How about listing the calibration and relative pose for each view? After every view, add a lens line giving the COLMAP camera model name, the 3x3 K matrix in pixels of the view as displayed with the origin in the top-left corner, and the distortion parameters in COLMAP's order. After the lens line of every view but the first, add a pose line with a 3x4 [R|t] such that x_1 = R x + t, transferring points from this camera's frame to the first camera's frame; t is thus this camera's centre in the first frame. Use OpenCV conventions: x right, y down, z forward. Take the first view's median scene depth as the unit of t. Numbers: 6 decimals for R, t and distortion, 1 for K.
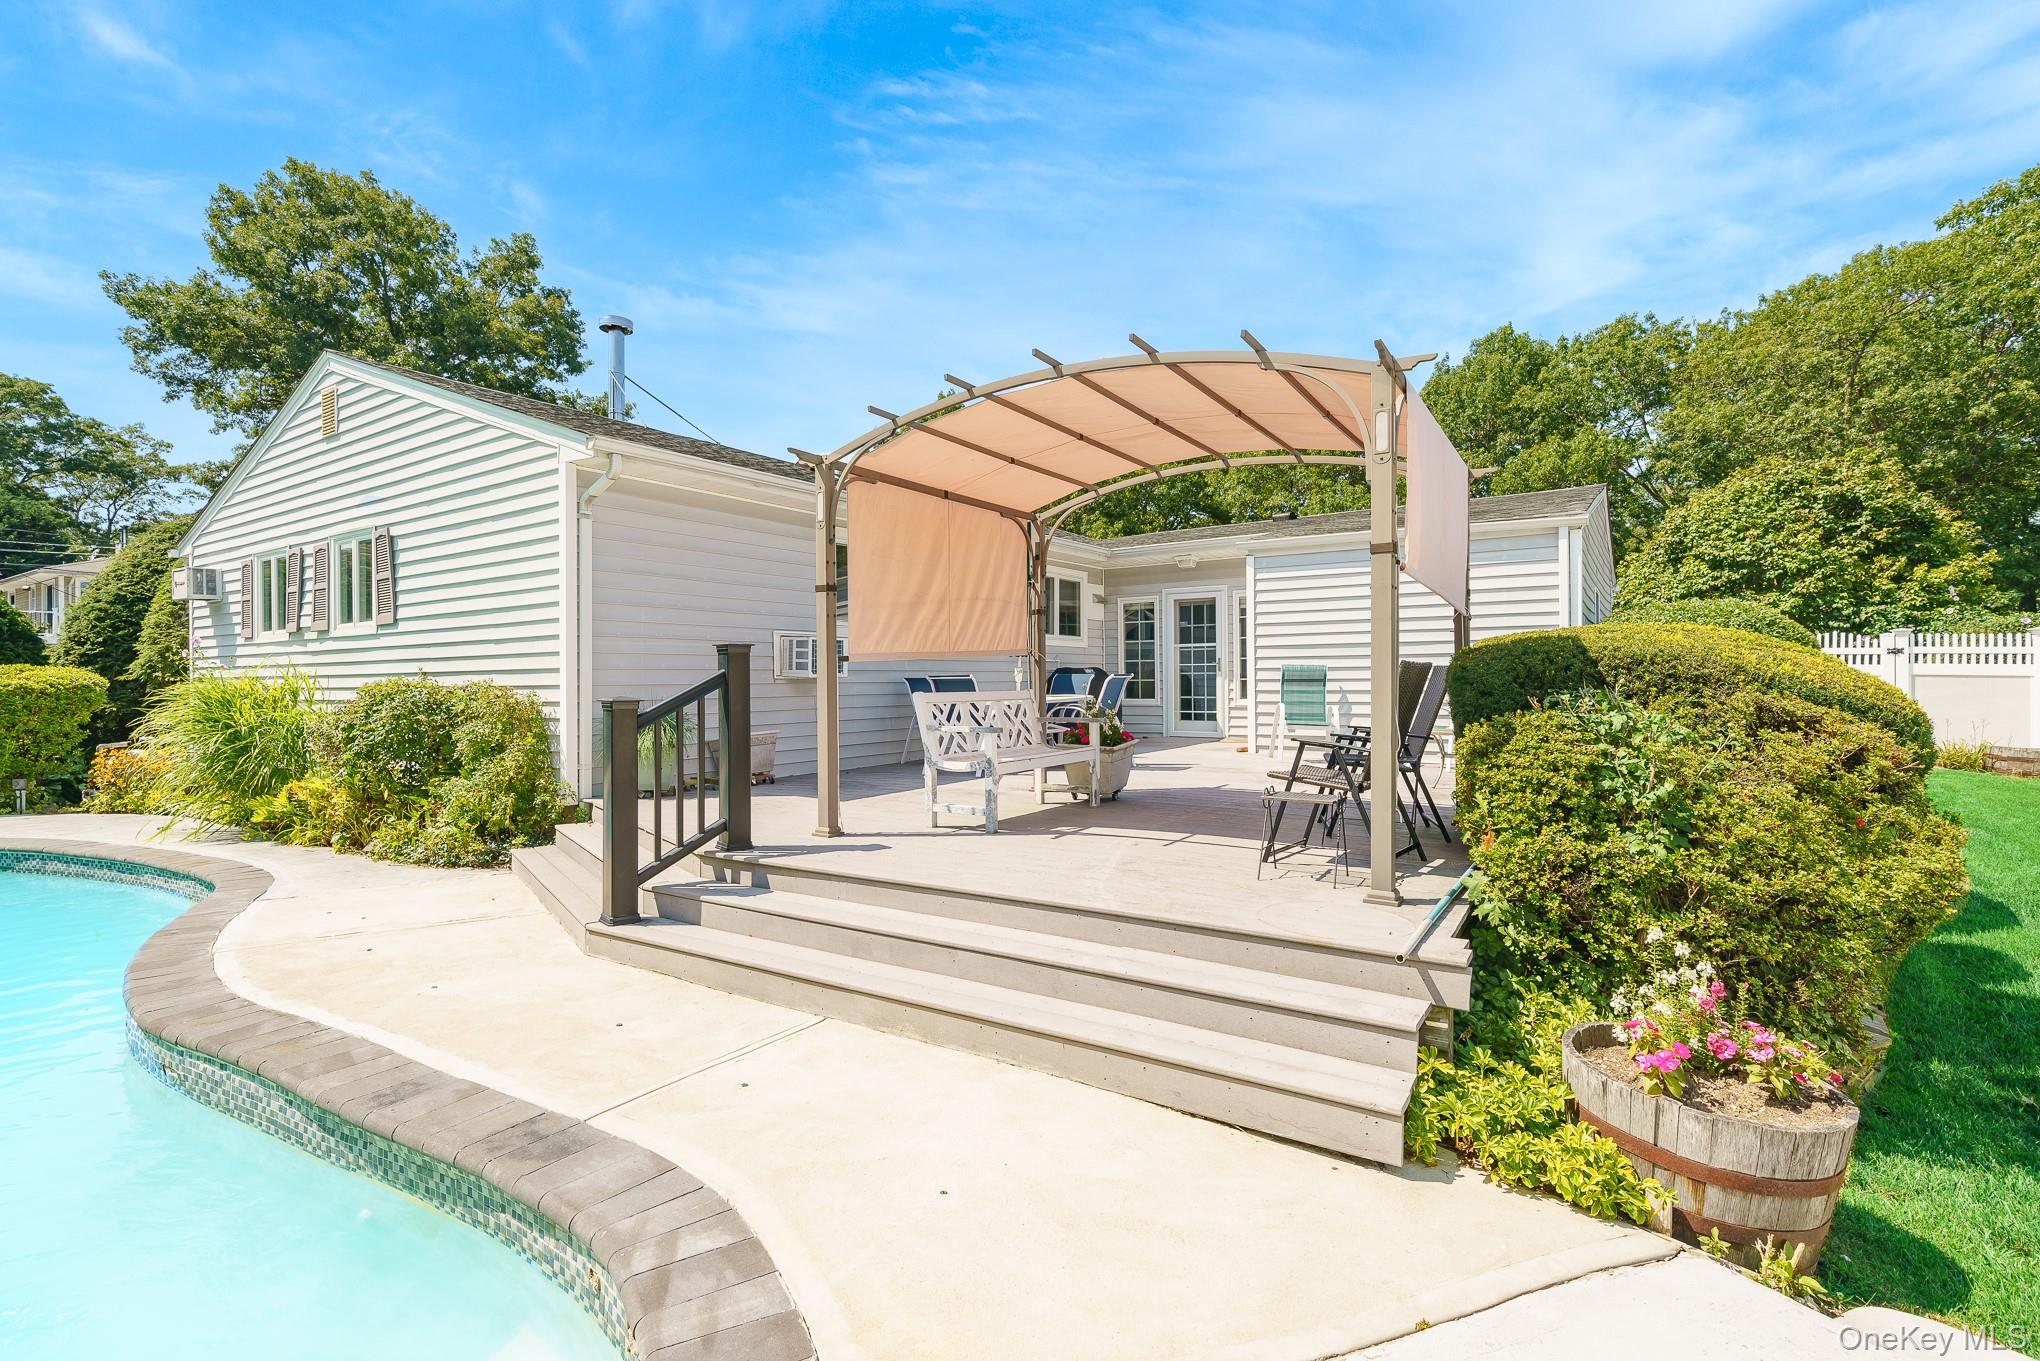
lens RADIAL K [[929.3, 0, 1020.0], [0, 929.3, 680.5], [0, 0, 1]] dist [0.001526, 0.000157]
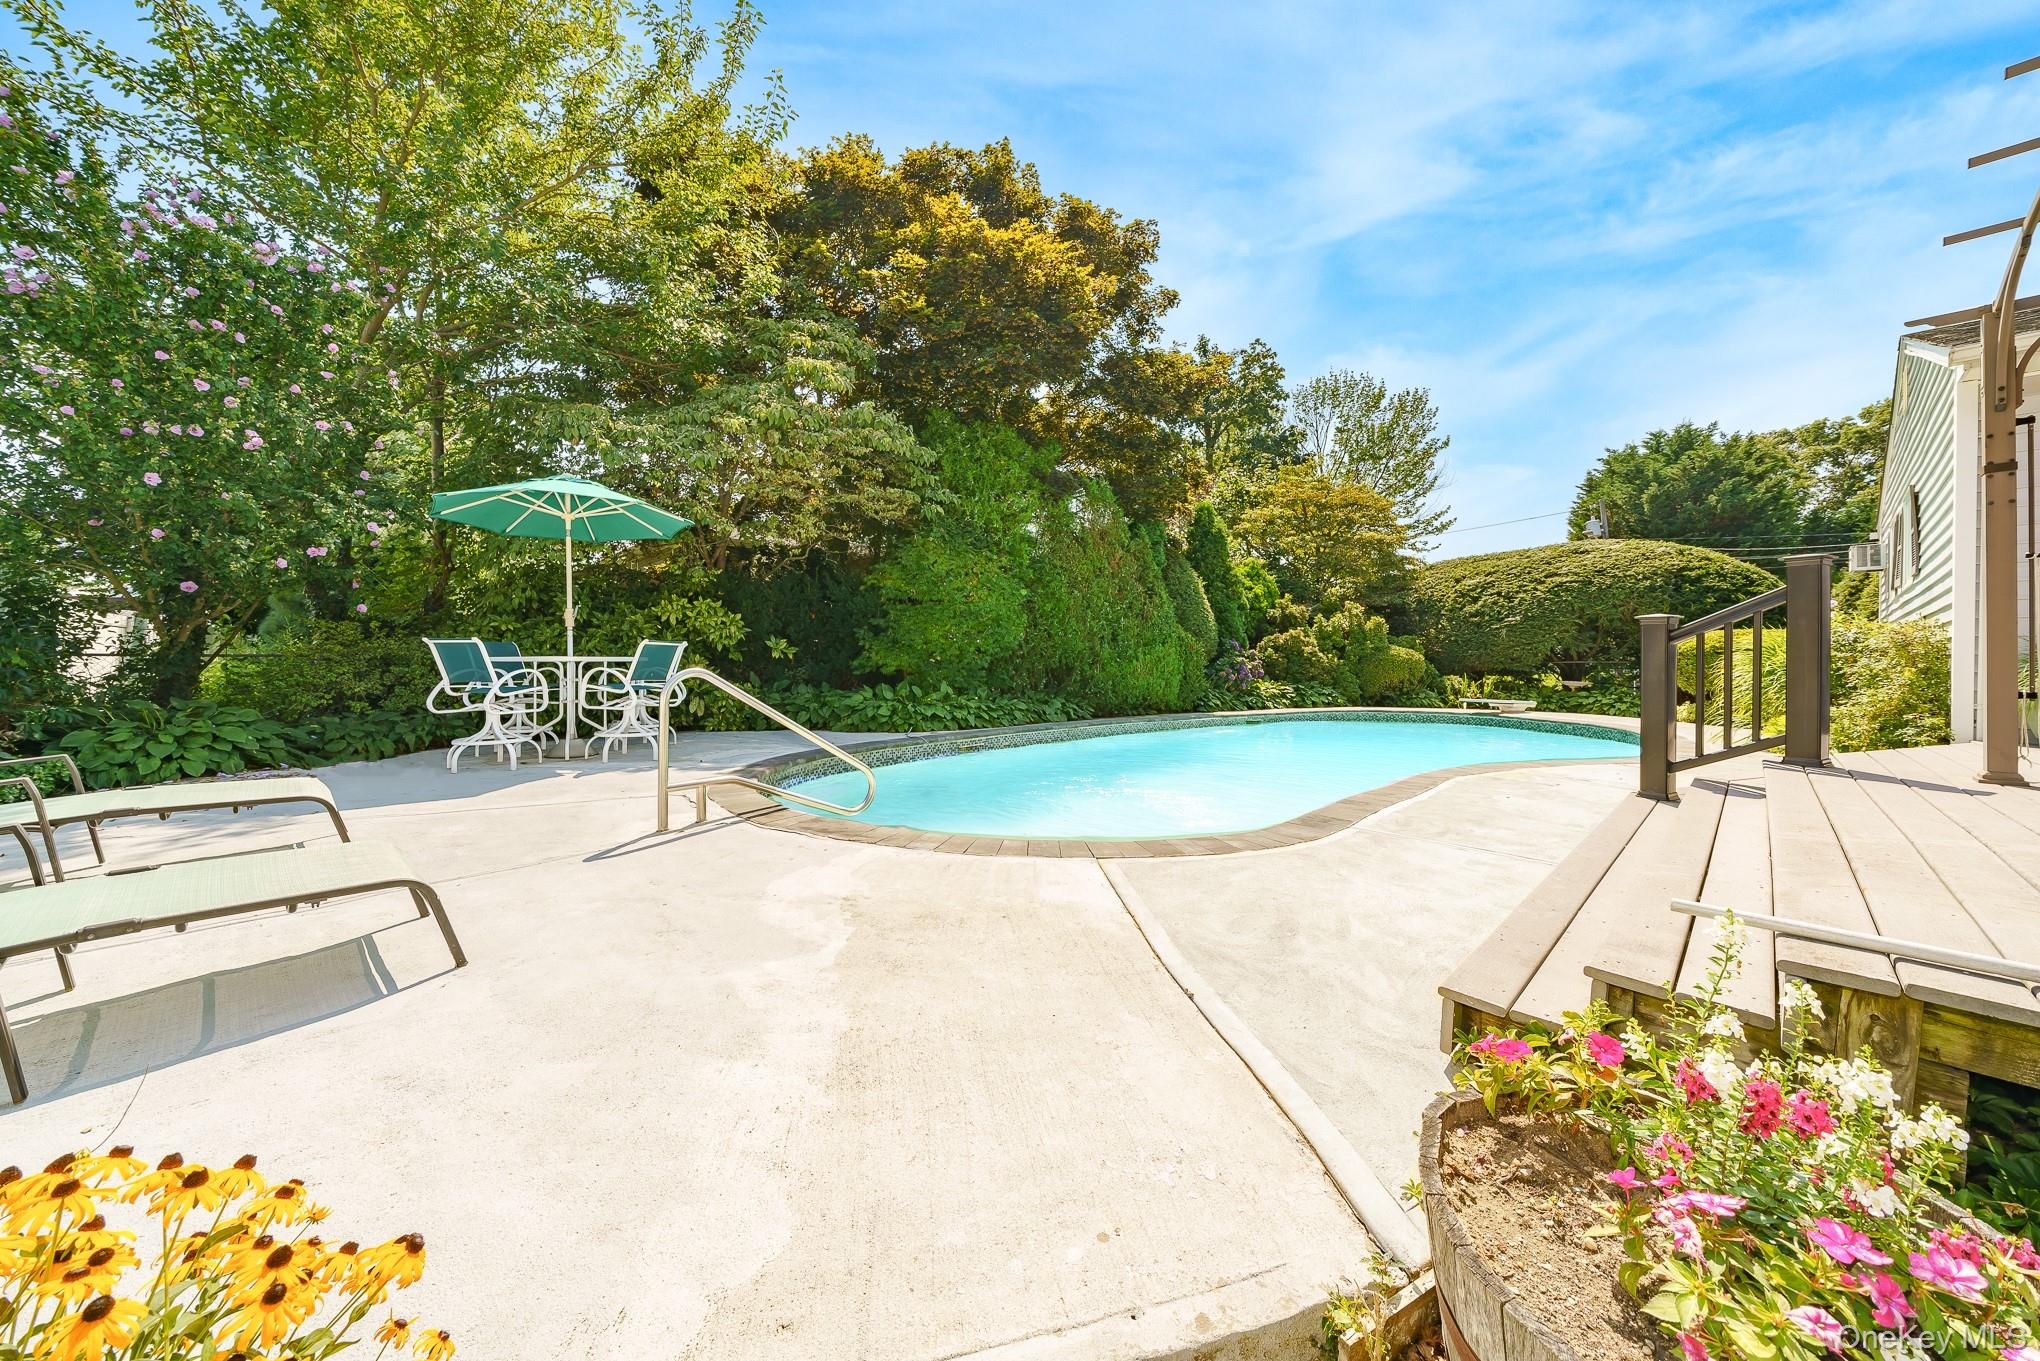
lens RADIAL K [[691.7, 0, 1025.3], [0, 691.7, 657.8], [0, 0, 1]] dist [-0.000505, -0.000022]
pose [[-0.219898, 0.005305, -0.975508, 0.227384], [-0.008189, 0.999940, 0.007284, 0.027322], [0.975489, 0.009590, -0.219841, 0.140661]]
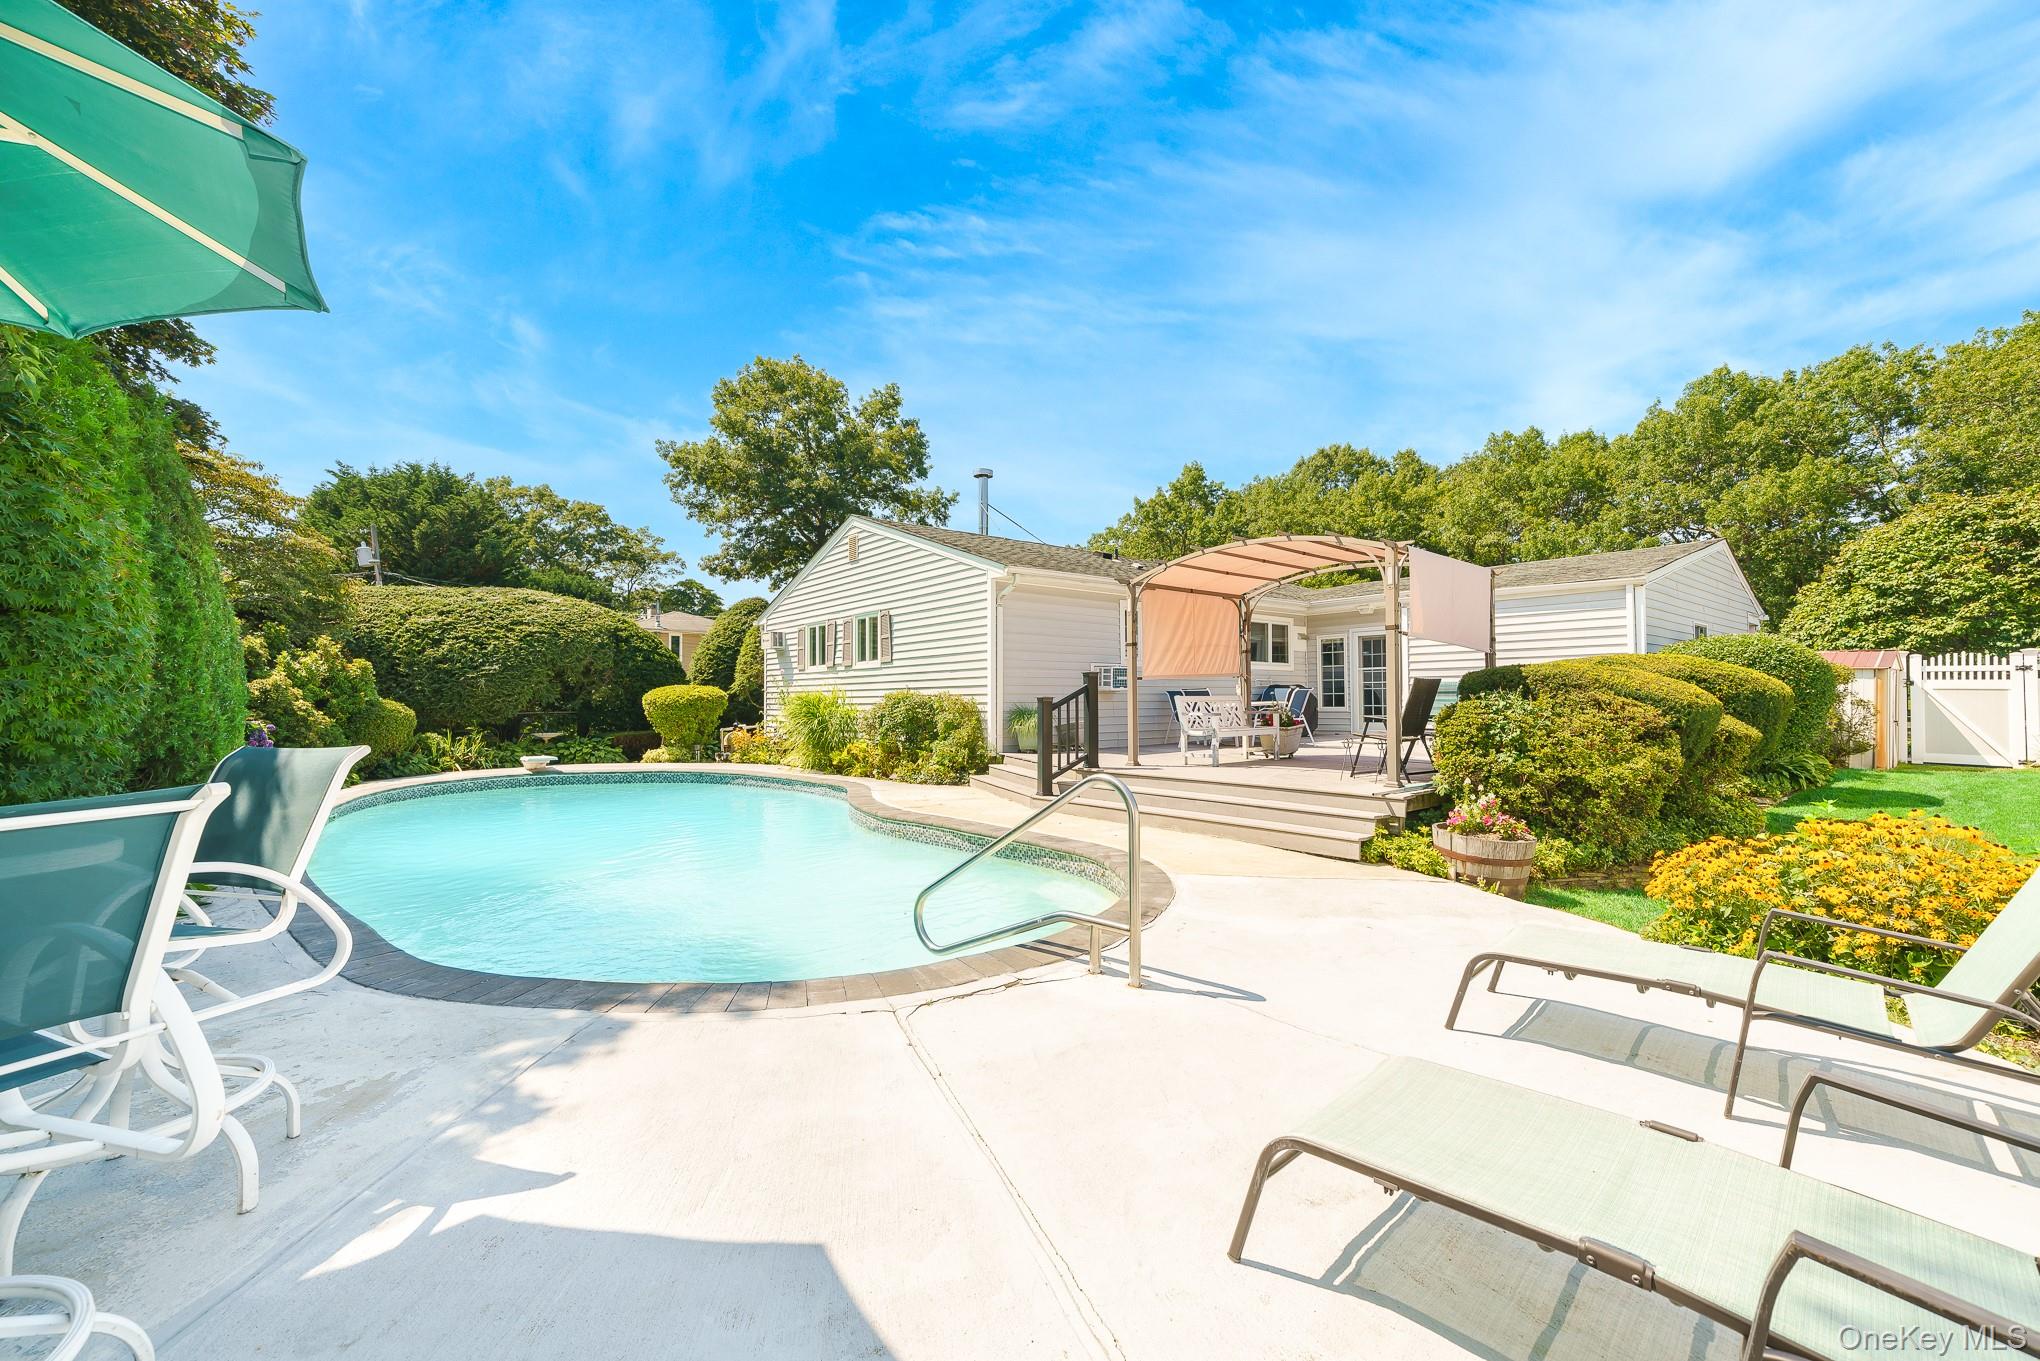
lens RADIAL K [[805.7, 0, 1020.0], [0, 805.7, 680.5], [0, 0, 1]] dist [-0.001478, -0.000041]
pose [[0.957667, -0.005243, -0.287831, 0.027288], [-0.001497, 0.999730, -0.023190, 0.009168], [0.287875, 0.022639, 0.957400, -0.319902]]
